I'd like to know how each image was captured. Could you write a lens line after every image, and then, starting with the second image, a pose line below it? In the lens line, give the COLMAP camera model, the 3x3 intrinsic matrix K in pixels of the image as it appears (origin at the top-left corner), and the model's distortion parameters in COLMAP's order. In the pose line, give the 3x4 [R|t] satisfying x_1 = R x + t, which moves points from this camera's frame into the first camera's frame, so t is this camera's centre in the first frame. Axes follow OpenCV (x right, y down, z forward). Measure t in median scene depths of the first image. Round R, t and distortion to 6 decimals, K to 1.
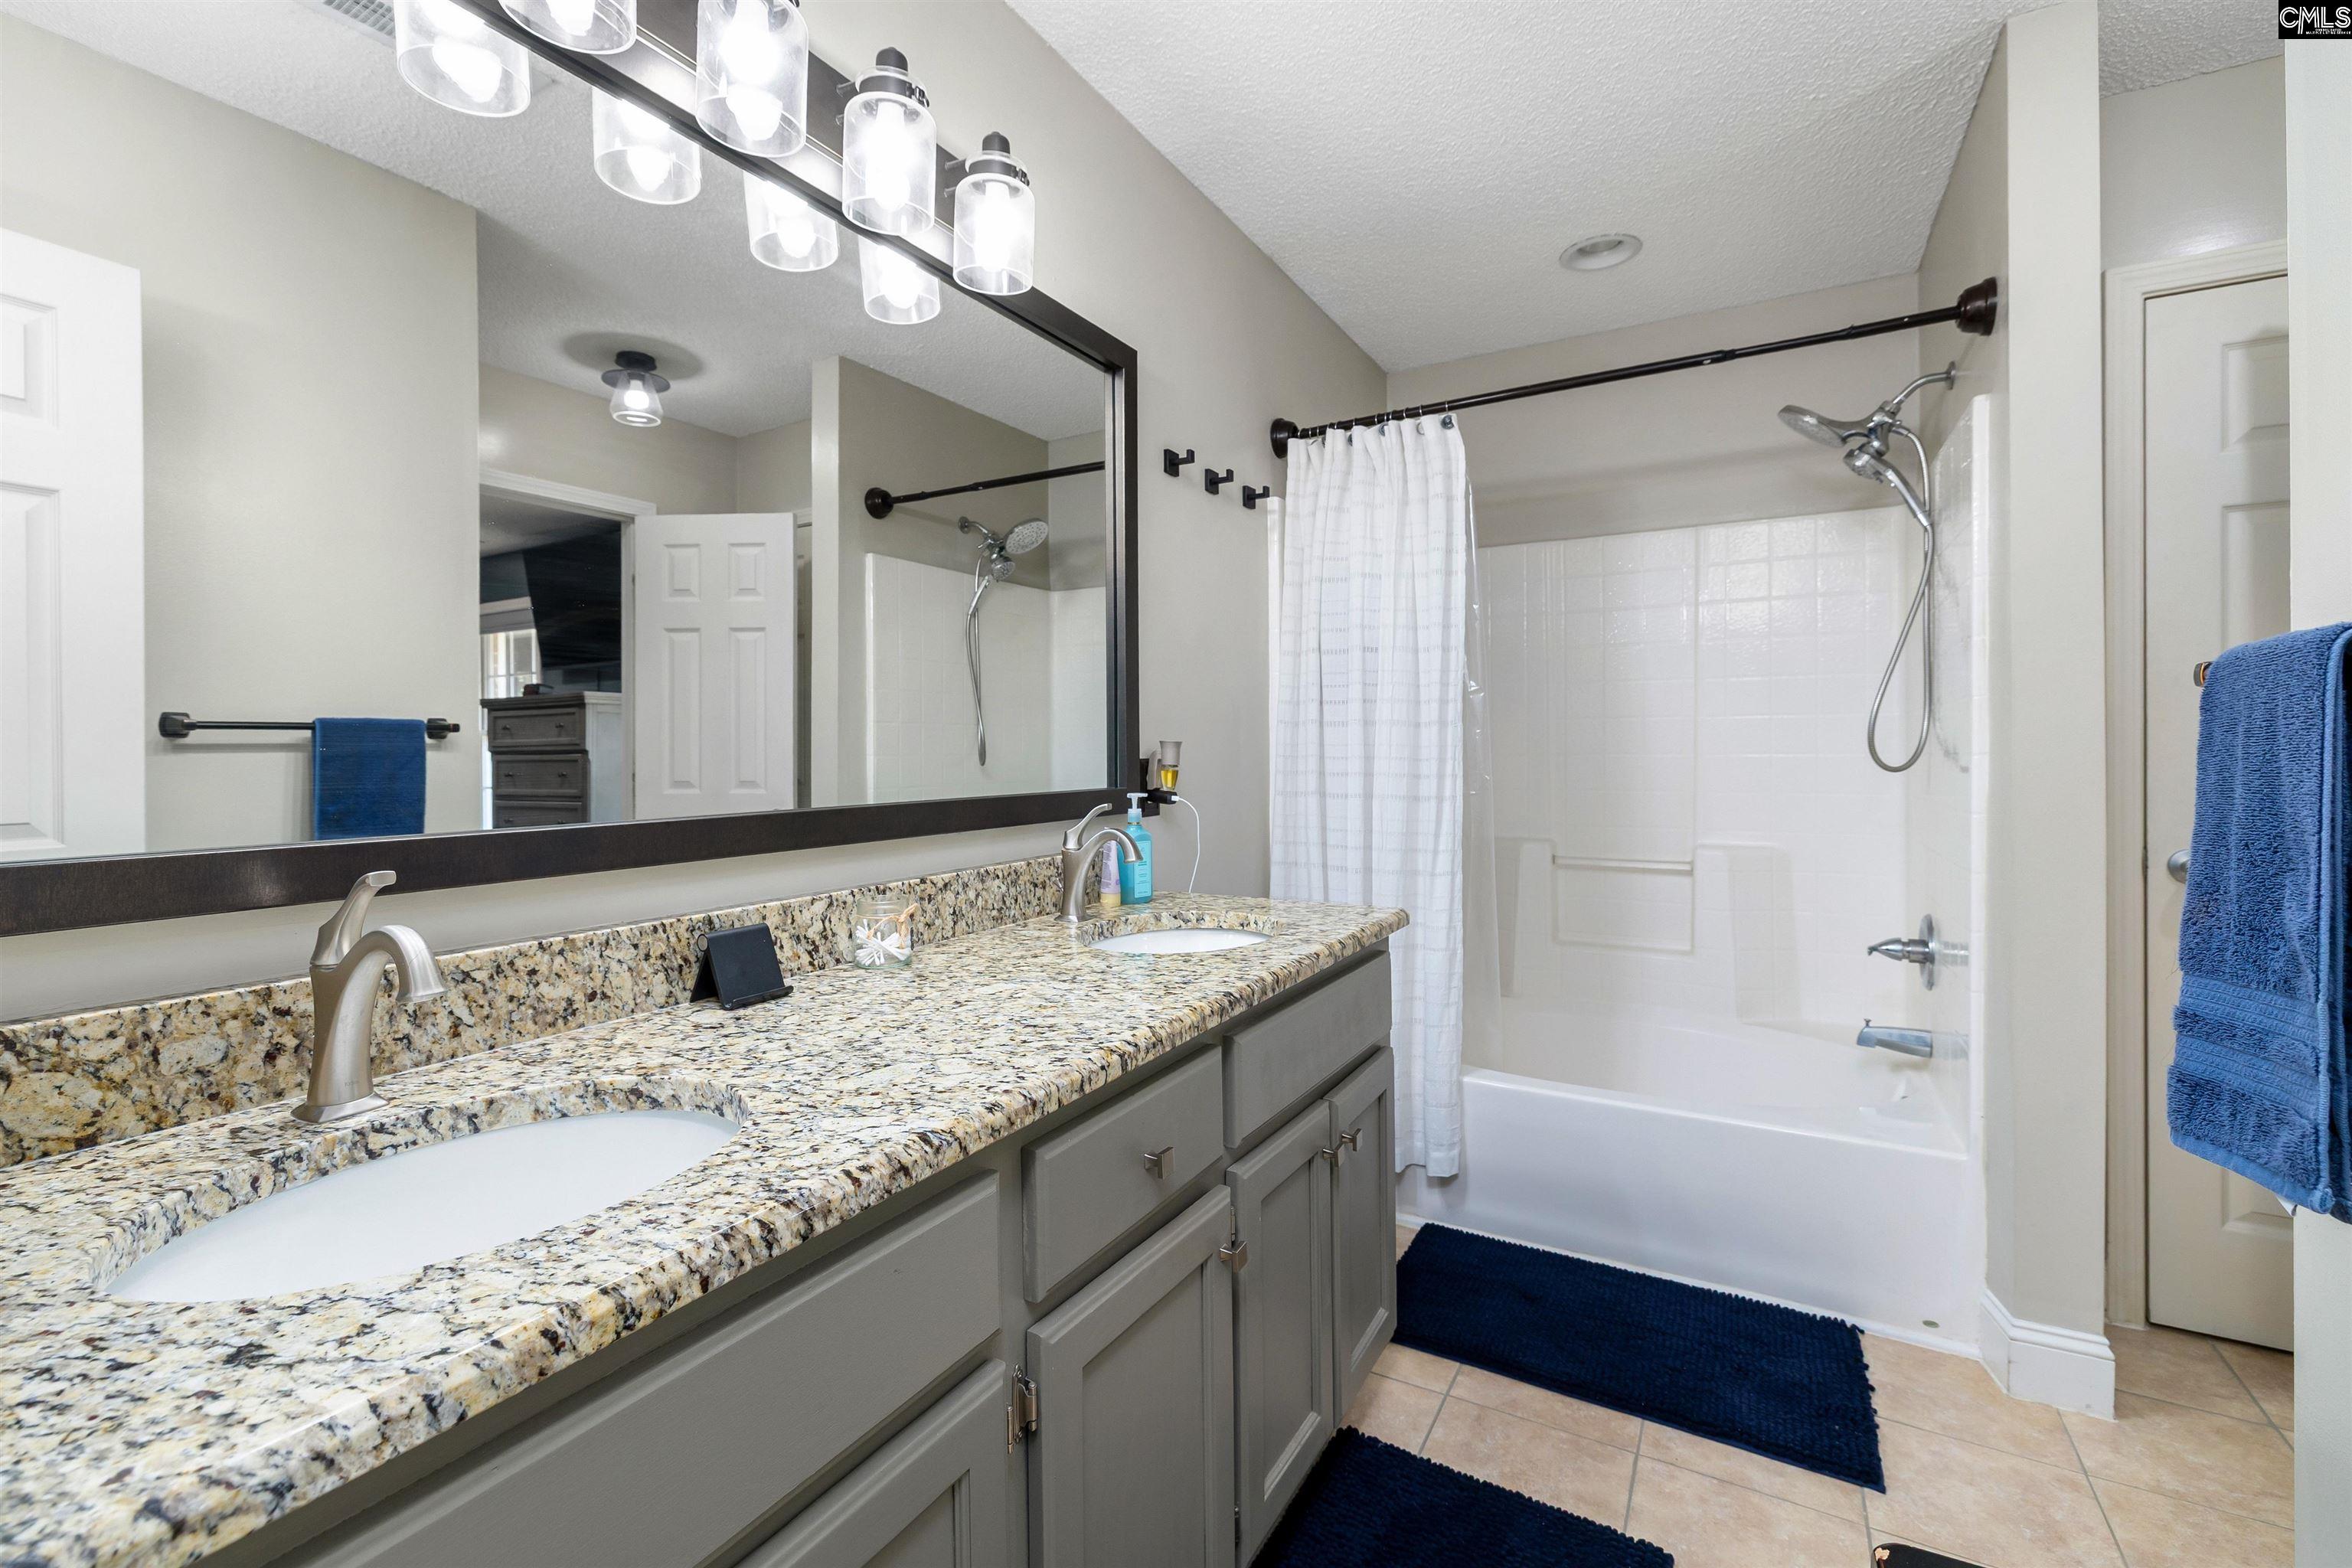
lens RADIAL K [[995.4, 0, 1170.9], [0, 995.4, 741.4], [0, 0, 1]] dist [-0.000307, 0.000034]
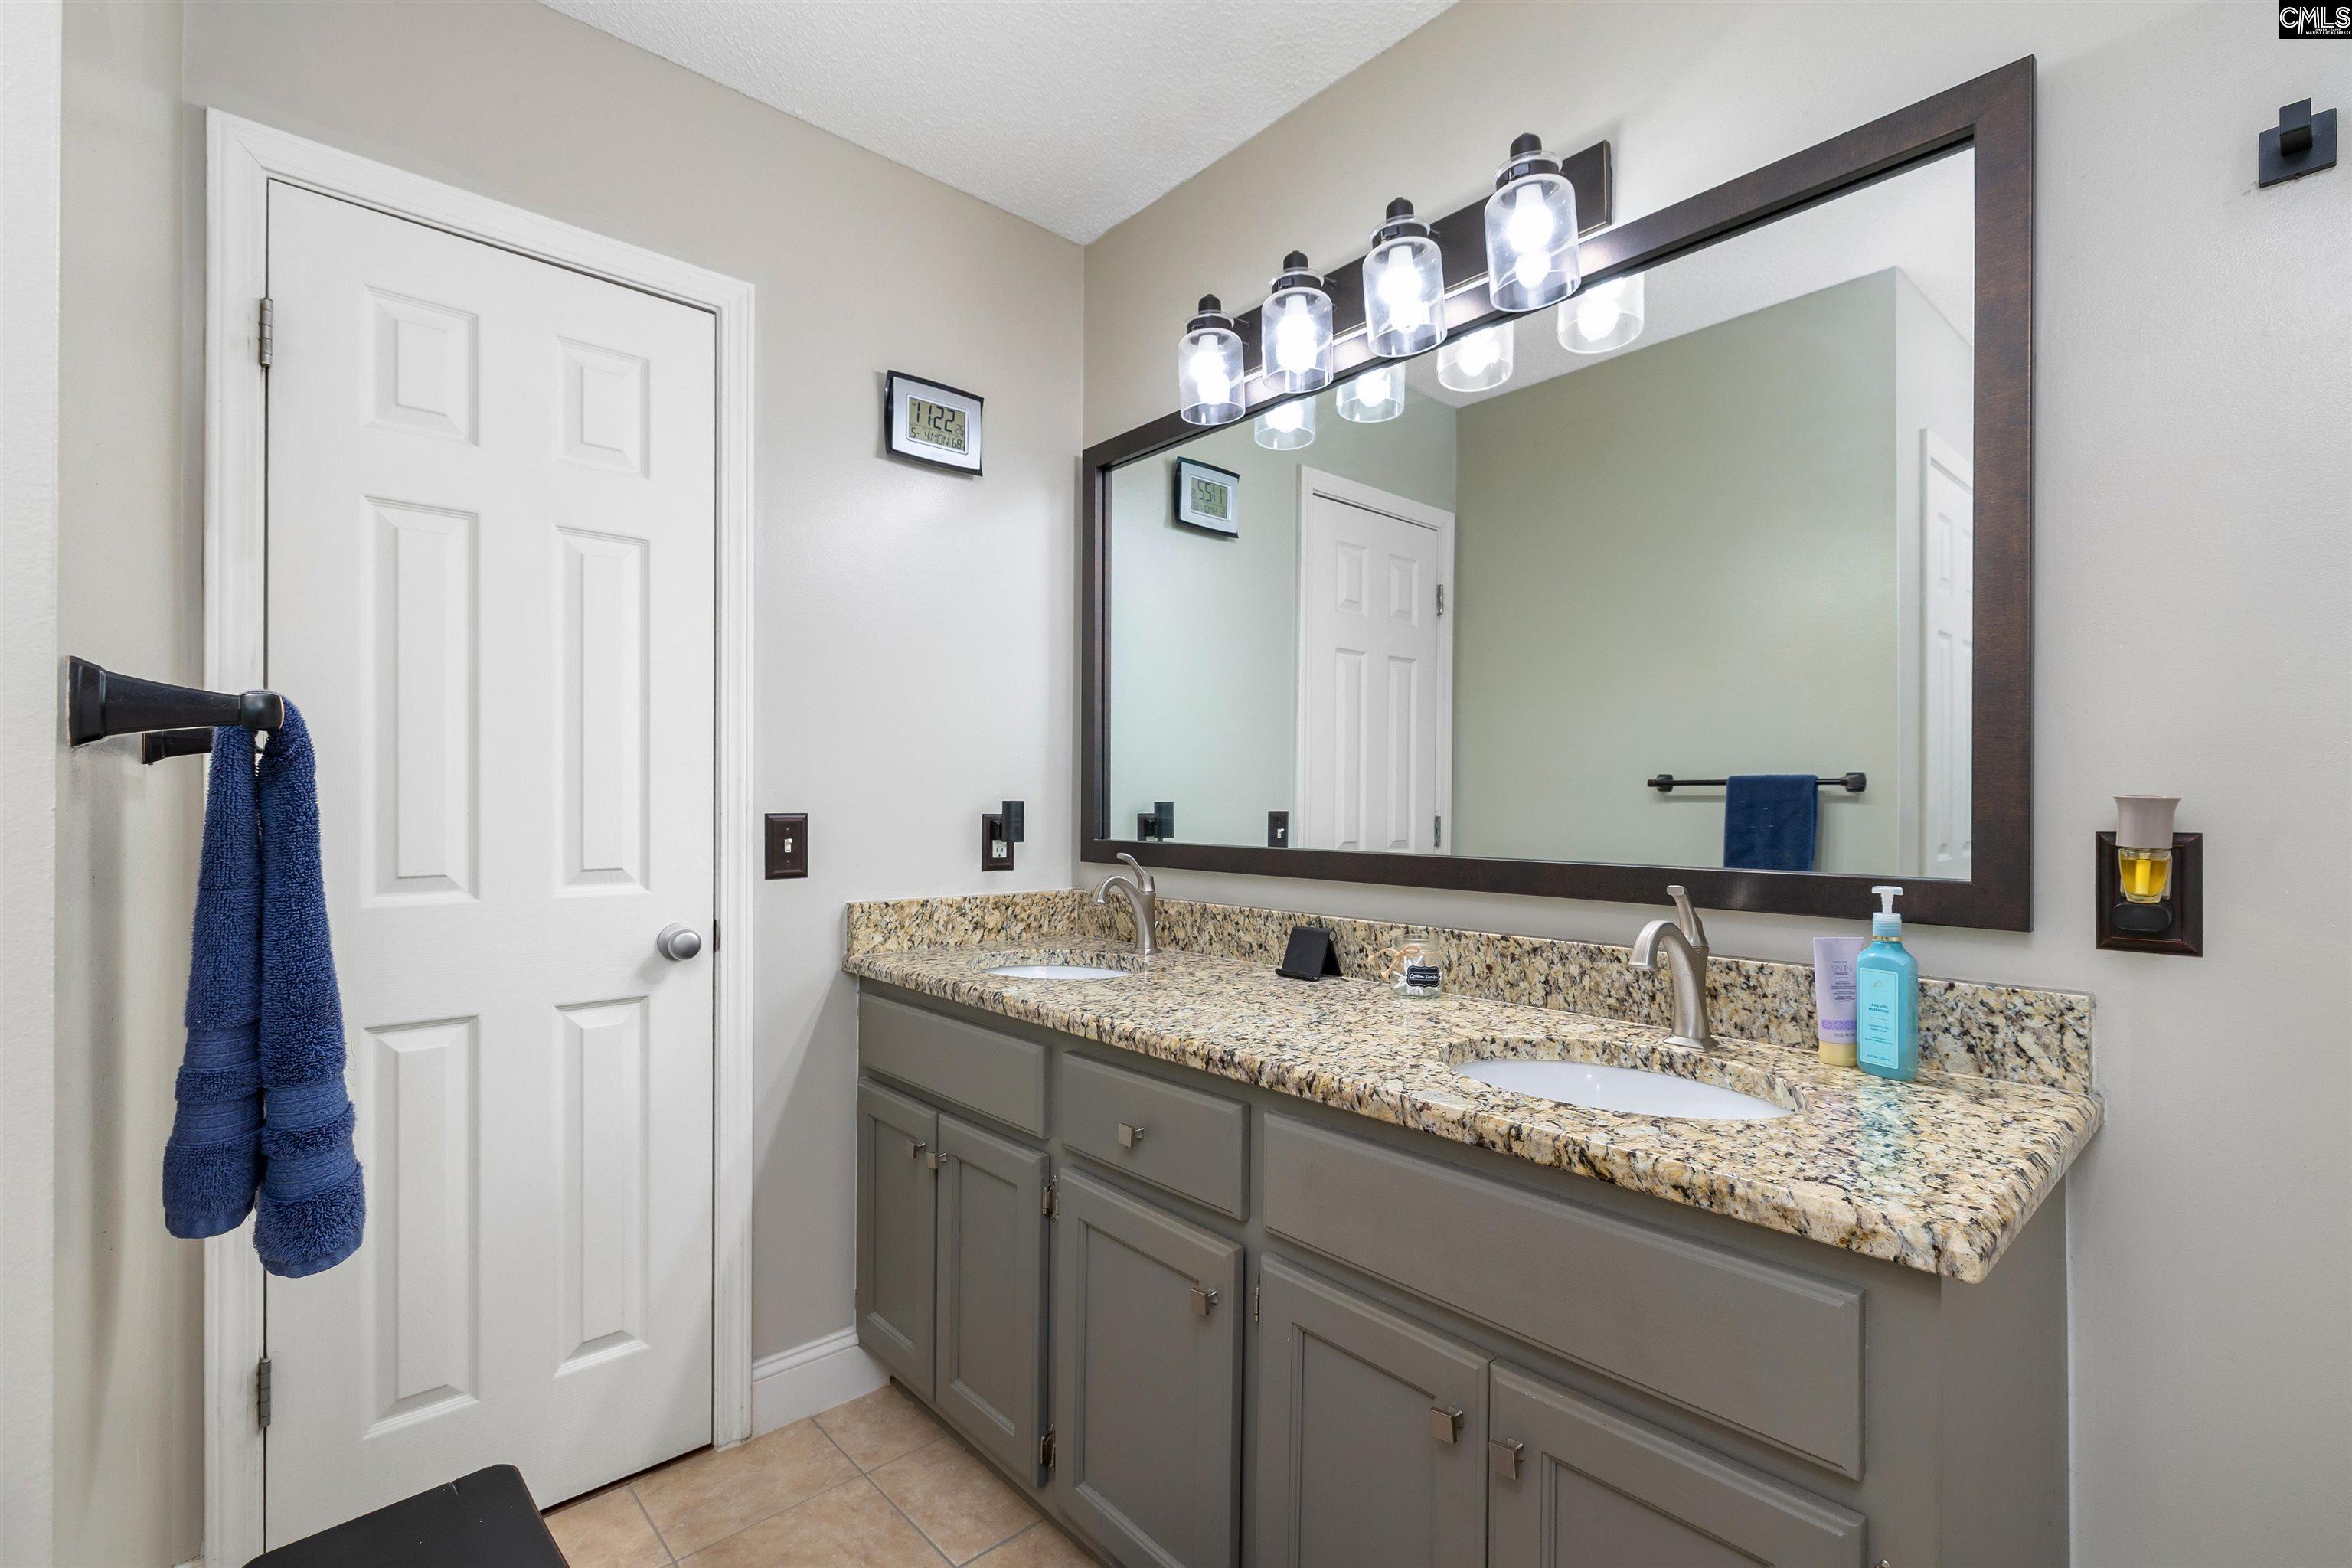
lens RADIAL K [[1053.4, 0, 1162.2], [0, 1053.4, 783.8], [0, 0, 1]] dist [-0.001836, 0.000165]
pose [[-0.304645, -0.007009, -0.952440, 0.858879], [0.007704, 0.999922, -0.009823, -0.006922], [0.952435, -0.010330, -0.304568, 0.988978]]
